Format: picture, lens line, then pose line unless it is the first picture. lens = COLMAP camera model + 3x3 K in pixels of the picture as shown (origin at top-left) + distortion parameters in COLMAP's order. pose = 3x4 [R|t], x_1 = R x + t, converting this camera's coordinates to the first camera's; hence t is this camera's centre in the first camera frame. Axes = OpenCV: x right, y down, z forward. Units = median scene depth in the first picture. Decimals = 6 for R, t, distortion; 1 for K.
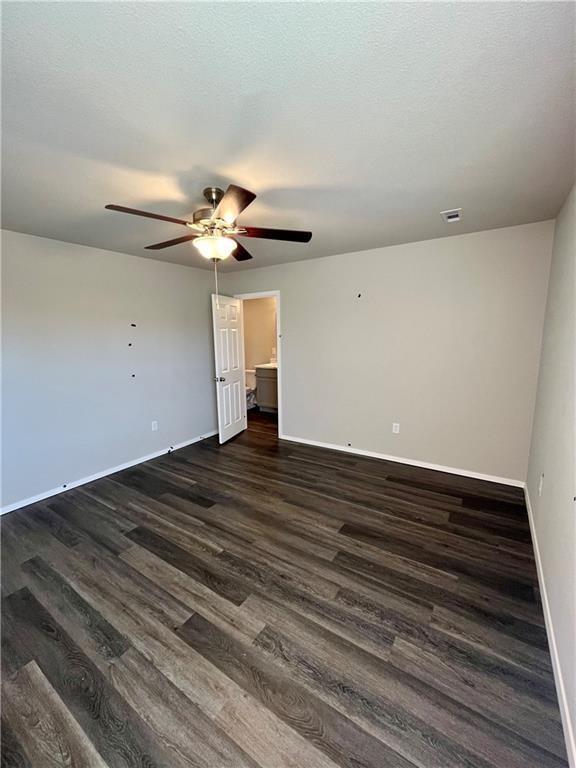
lens RADIAL K [[312.6, 0, 285.6], [0, 312.6, 382.4], [0, 0, 1]] dist [-0.004648, 0.000138]
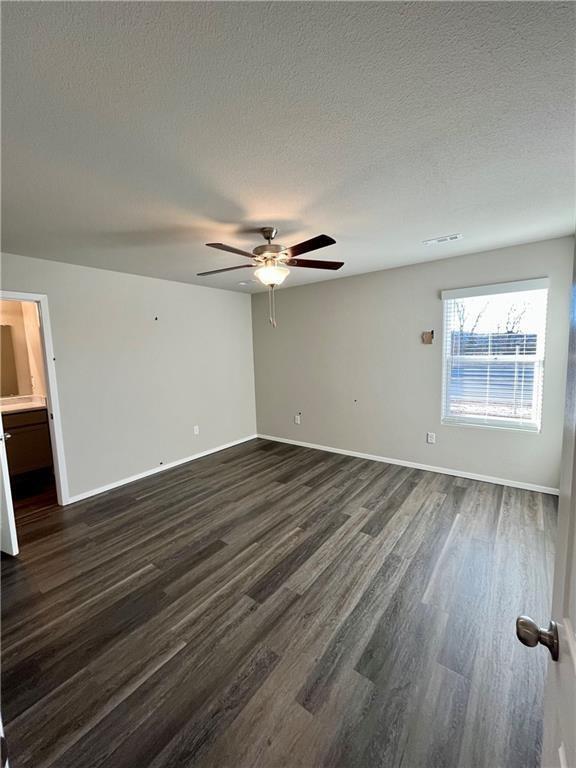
lens RADIAL K [[312.6, 0, 286.1], [0, 312.6, 383.5], [0, 0, 1]] dist [-0.004648, 0.000138]
pose [[0.069650, -0.092315, 0.993291, -1.177221], [0.186595, 0.979341, 0.077934, -0.088137], [-0.979965, 0.179916, 0.085436, 0.745646]]
